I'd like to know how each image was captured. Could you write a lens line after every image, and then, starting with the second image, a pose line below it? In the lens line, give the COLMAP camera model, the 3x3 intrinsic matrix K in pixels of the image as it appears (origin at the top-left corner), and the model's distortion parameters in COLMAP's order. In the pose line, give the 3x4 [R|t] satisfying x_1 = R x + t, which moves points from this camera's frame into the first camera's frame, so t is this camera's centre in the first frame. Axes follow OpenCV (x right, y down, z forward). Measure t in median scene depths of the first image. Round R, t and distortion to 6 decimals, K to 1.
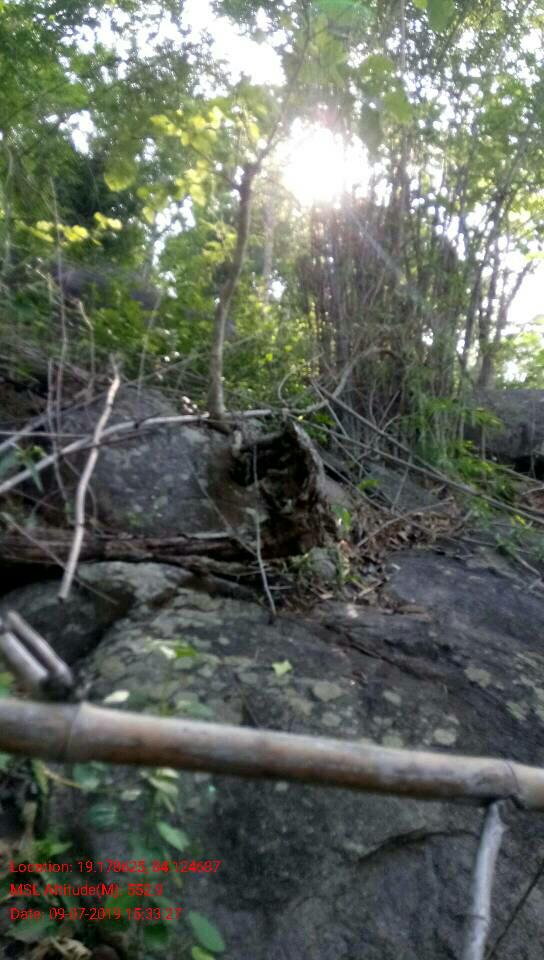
lens RADIAL K [[731.6, 0, 268.8], [0, 731.6, 486.2], [0, 0, 1]] dist [0.052684, -0.022559]
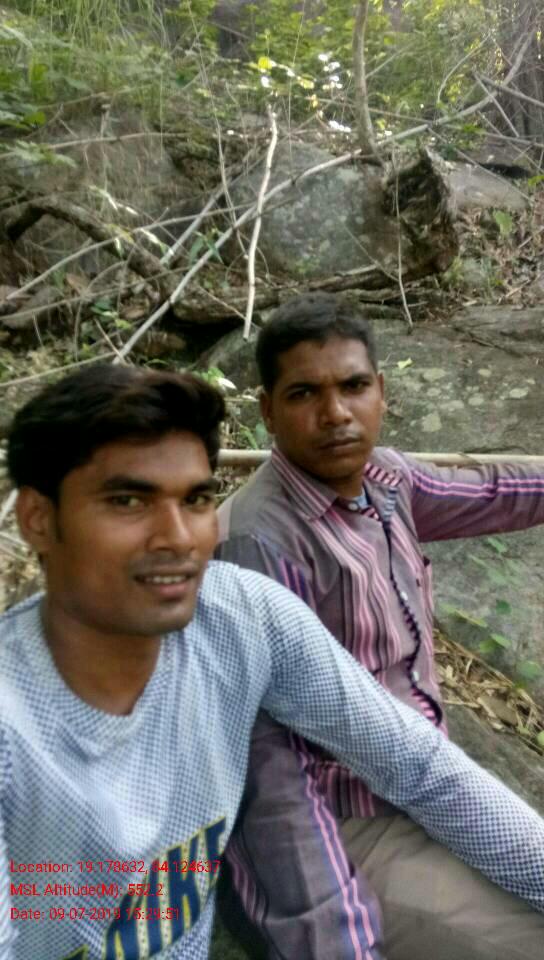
lens RADIAL K [[731.6, 0, 266.0], [0, 731.6, 477.0], [0, 0, 1]] dist [0.052684, -0.022559]
pose [[0.943322, -0.090811, -0.319213, 0.130258], [0.196538, 0.927898, 0.316826, -0.033039], [0.267426, -0.361606, 0.893154, -0.270809]]
